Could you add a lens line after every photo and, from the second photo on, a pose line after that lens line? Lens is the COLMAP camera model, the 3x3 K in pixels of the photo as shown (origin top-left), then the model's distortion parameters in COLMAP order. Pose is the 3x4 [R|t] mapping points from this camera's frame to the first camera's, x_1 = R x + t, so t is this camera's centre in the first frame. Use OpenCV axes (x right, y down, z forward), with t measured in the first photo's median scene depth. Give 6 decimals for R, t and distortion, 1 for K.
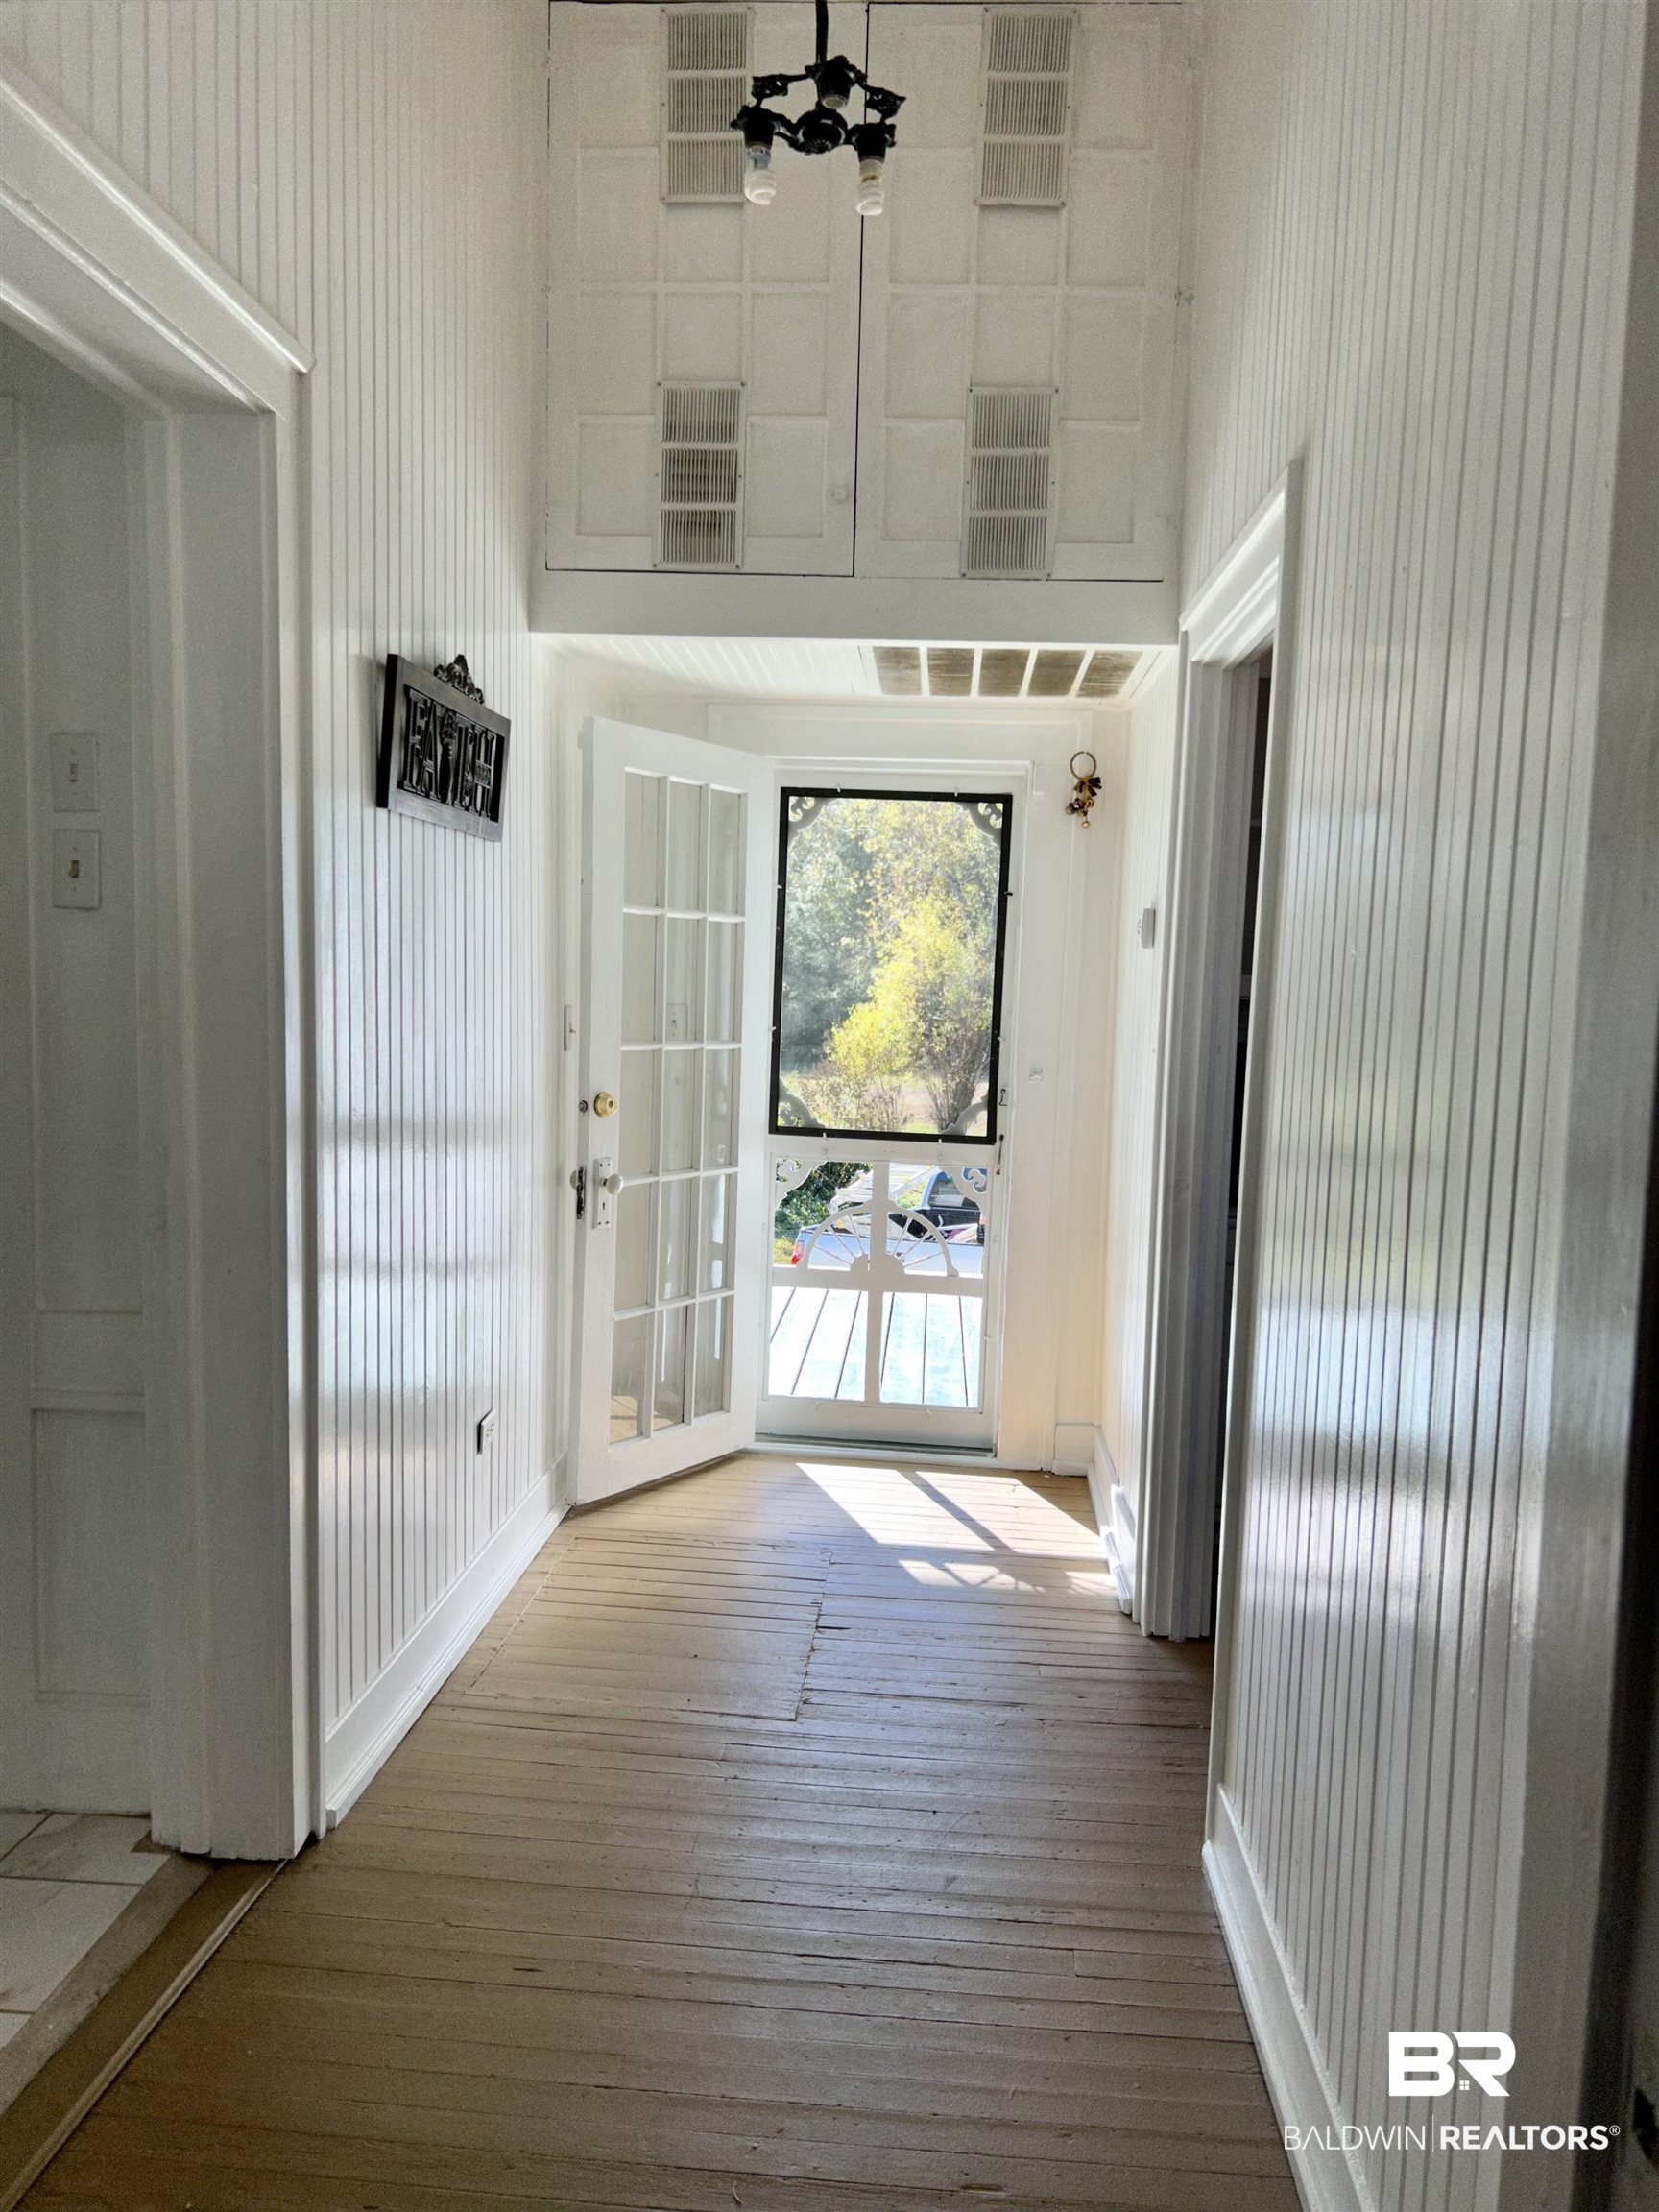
lens RADIAL K [[1639.3, 0, 826.2], [0, 1639.3, 1115.3], [0, 0, 1]] dist [0.030597, -0.029935]
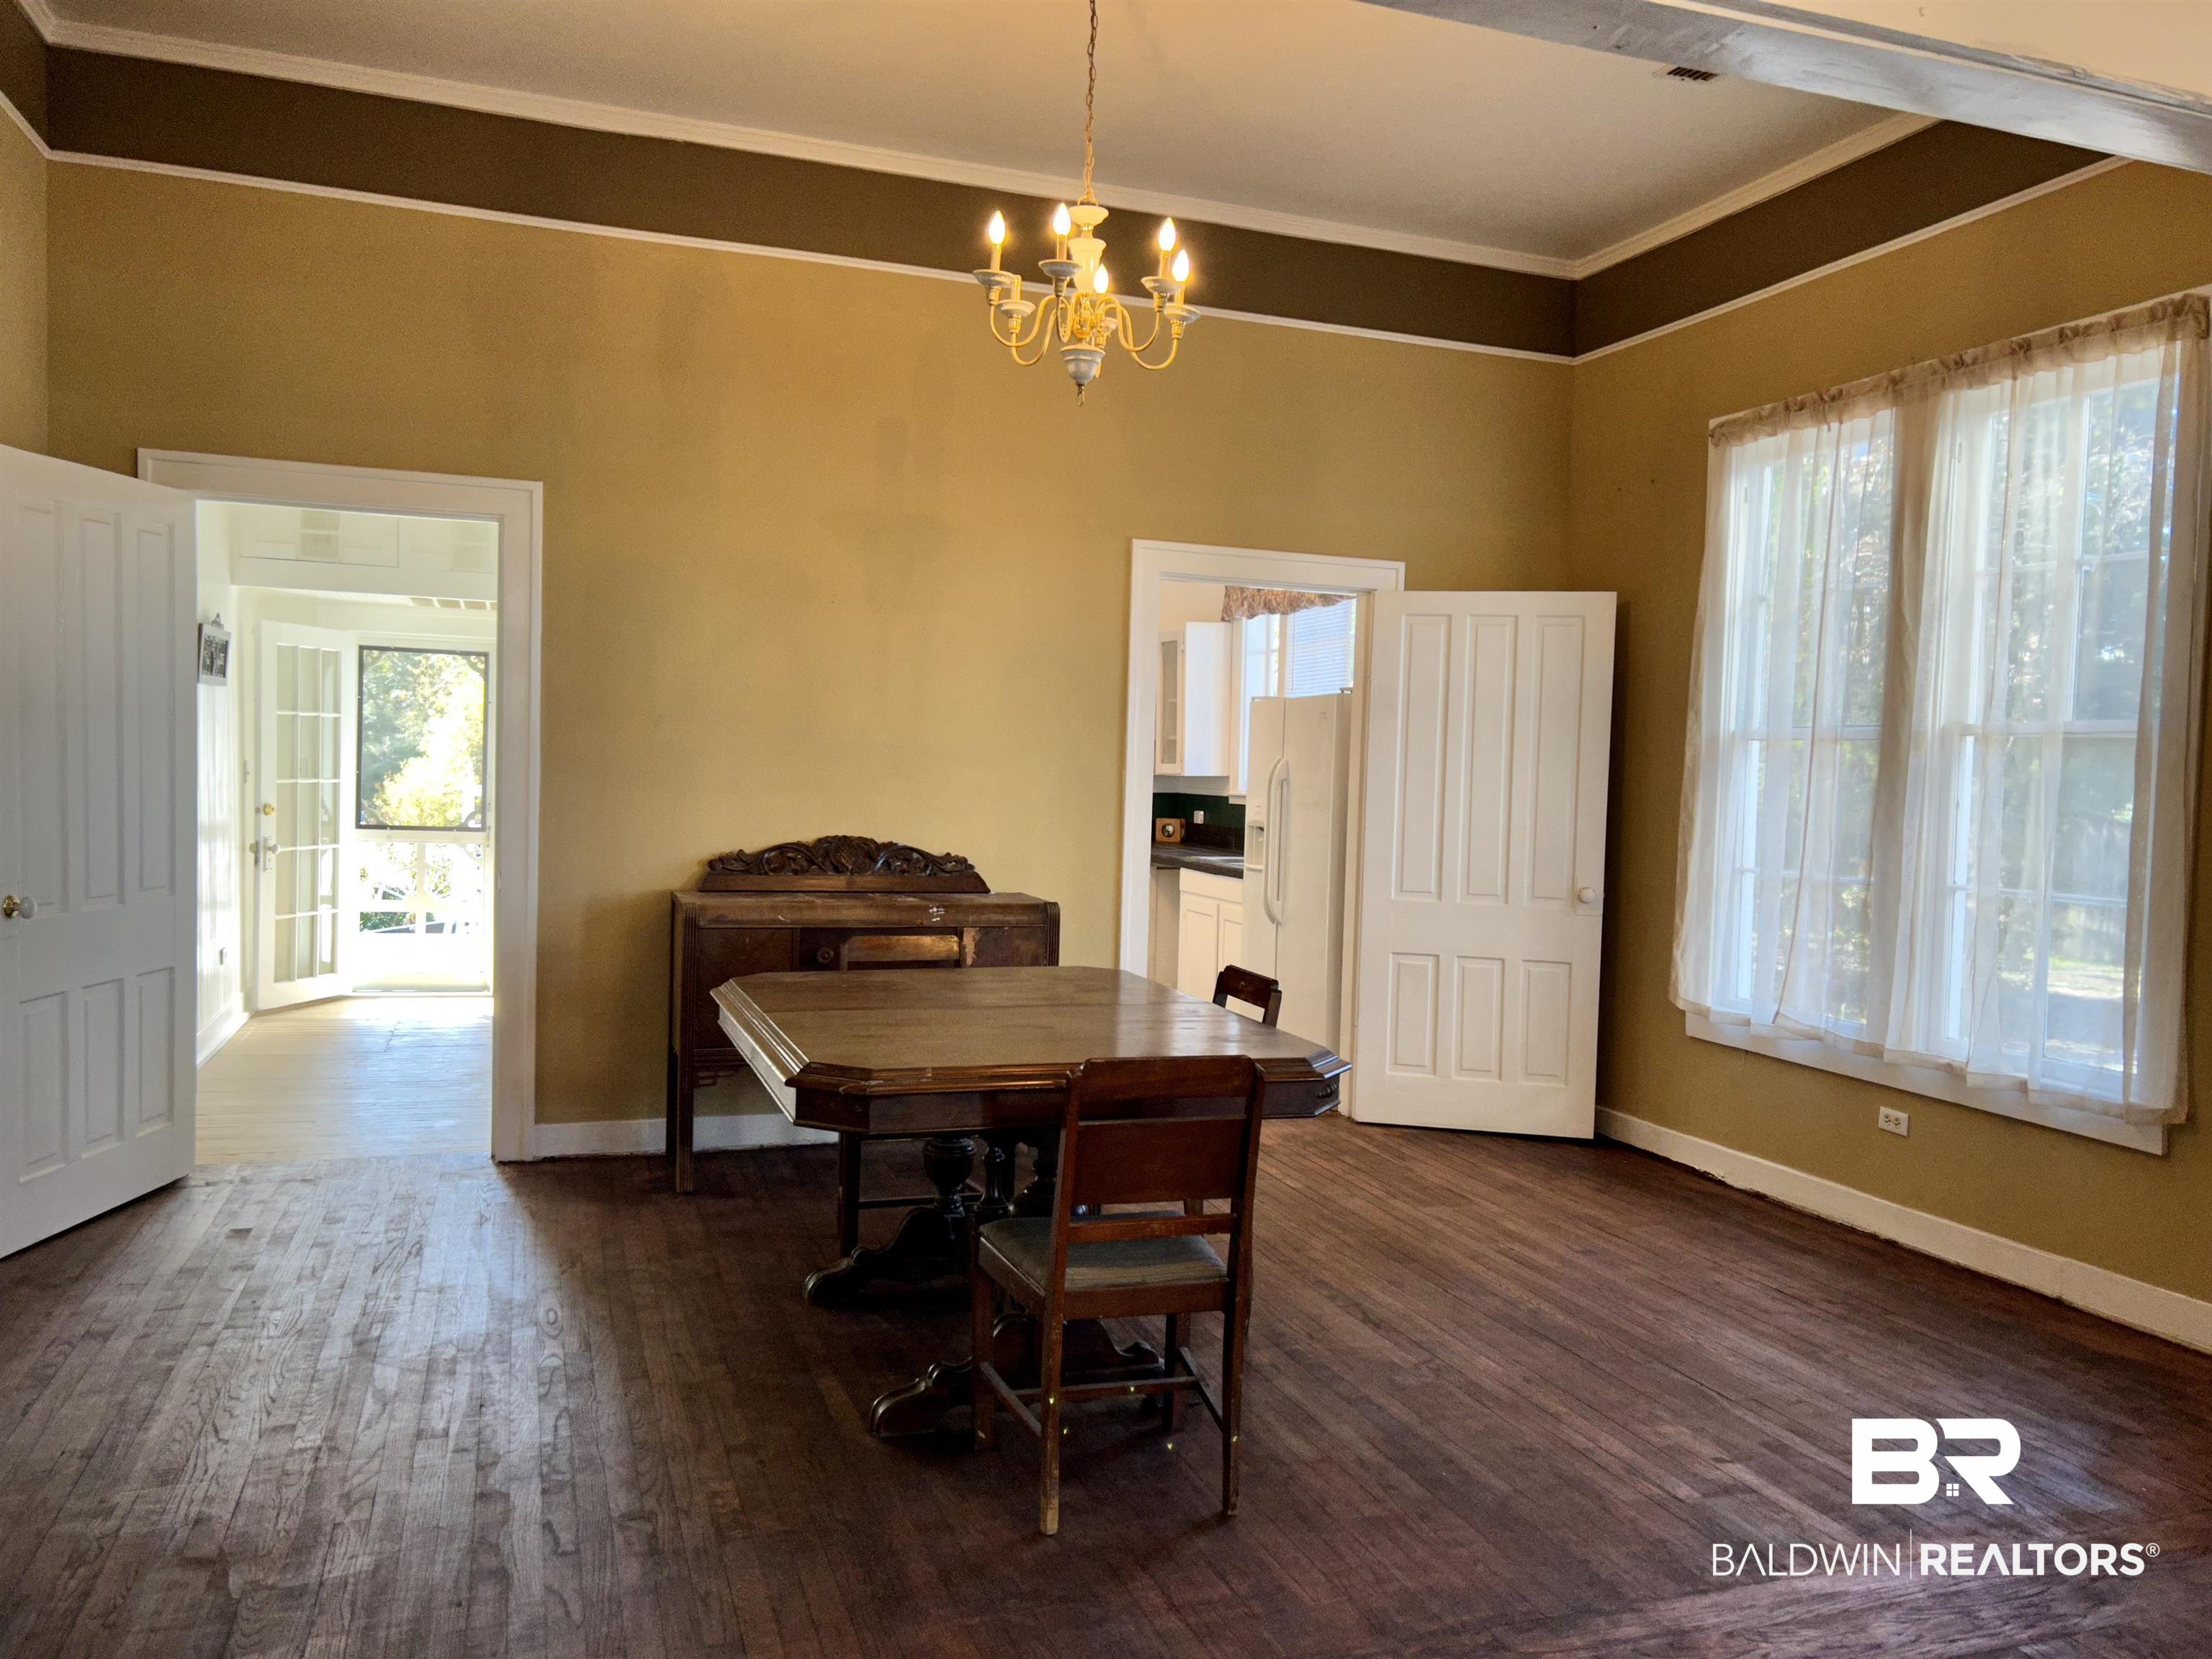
lens RADIAL K [[1639.3, 0, 1108.0], [0, 1639.3, 834.7], [0, 0, 1]] dist [0.030597, -0.029935]
pose [[0.913474, -0.021989, 0.406302, -0.016467], [0.030235, 0.999446, -0.013886, 0.078656], [-0.405772, 0.024969, 0.913633, -1.188251]]
